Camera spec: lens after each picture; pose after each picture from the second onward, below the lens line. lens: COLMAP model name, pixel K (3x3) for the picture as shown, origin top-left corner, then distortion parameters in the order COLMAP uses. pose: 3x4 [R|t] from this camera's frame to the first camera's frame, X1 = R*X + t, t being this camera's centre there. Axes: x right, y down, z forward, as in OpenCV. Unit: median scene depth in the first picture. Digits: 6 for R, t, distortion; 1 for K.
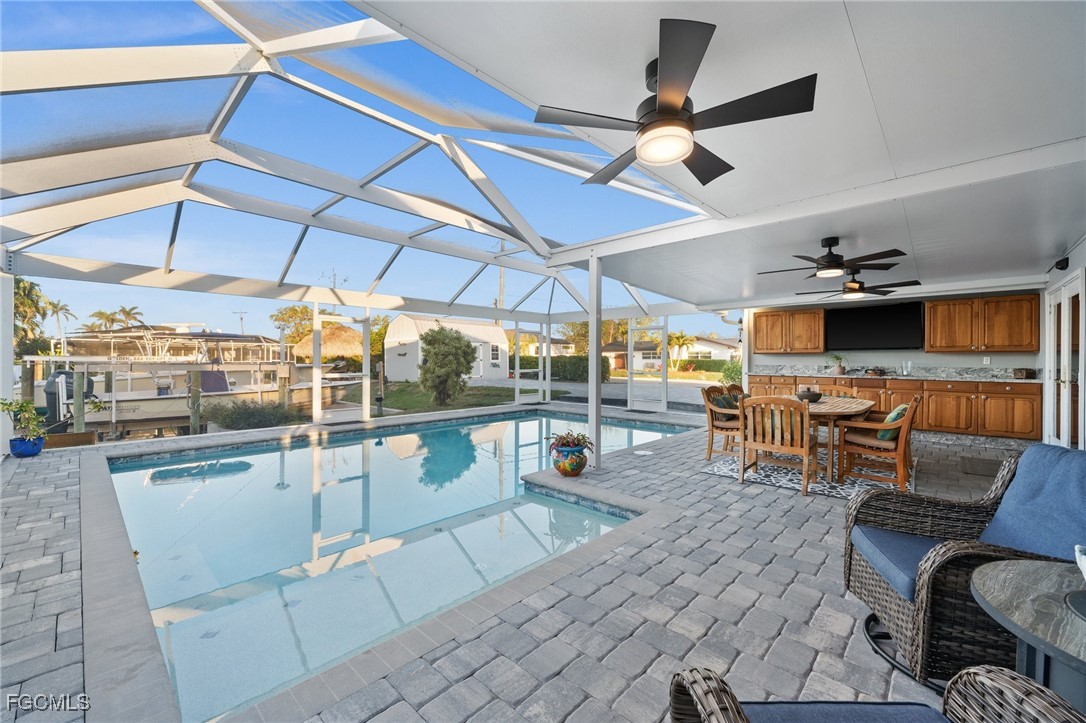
lens RADIAL K [[435.9, 0, 544.3], [0, 435.9, 362.2], [0, 0, 1]] dist [-0.003591, -0.000736]
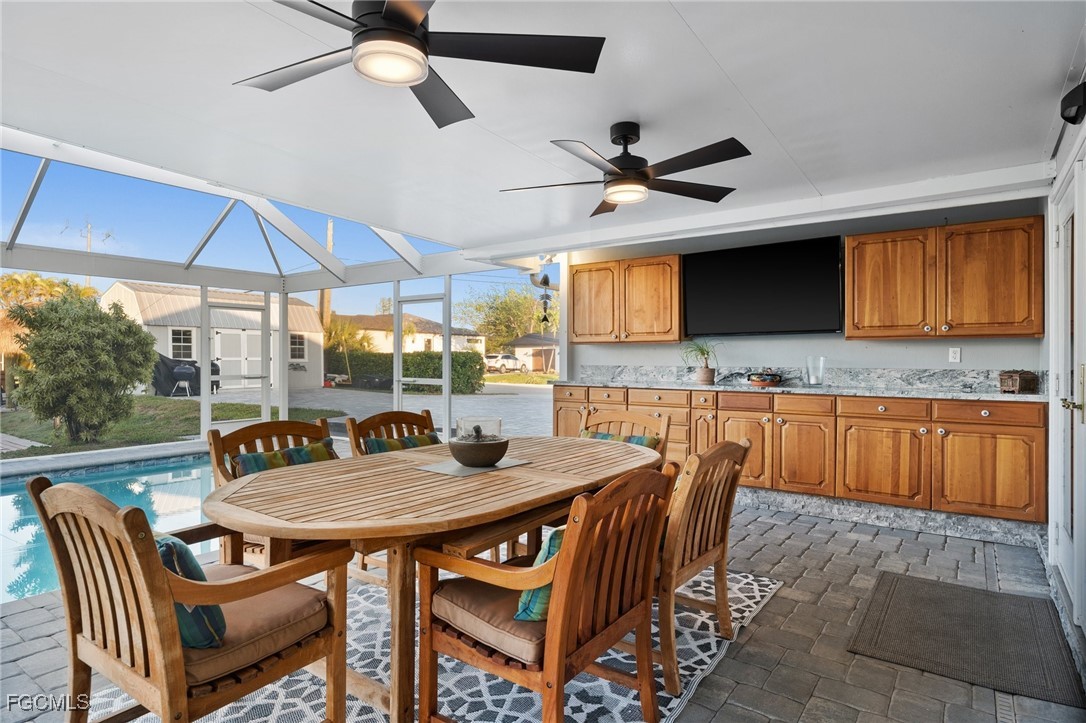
lens RADIAL K [[600.5, 0, 547.7], [0, 600.5, 362.5], [0, 0, 1]] dist [-0.003414, 0.001270]
pose [[0.991863, -0.003215, 0.127270, 0.446118], [0.003155, 0.999995, 0.000674, 0.002650], [-0.127272, -0.000267, 0.991868, 0.357804]]
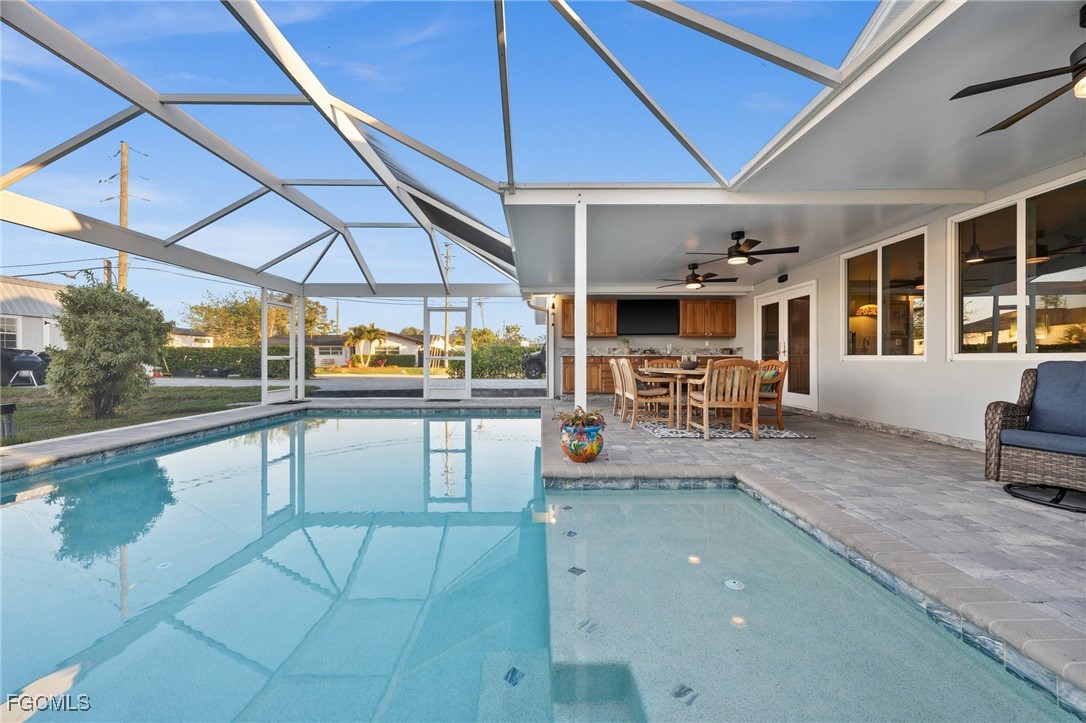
lens RADIAL K [[435.9, 0, 540.3], [0, 435.9, 364.4], [0, 0, 1]] dist [-0.003591, -0.000736]
pose [[0.727824, -0.012029, 0.685658, -0.373942], [0.007034, 0.999924, 0.010076, 0.045489], [-0.685728, -0.002510, 0.727854, 0.304701]]
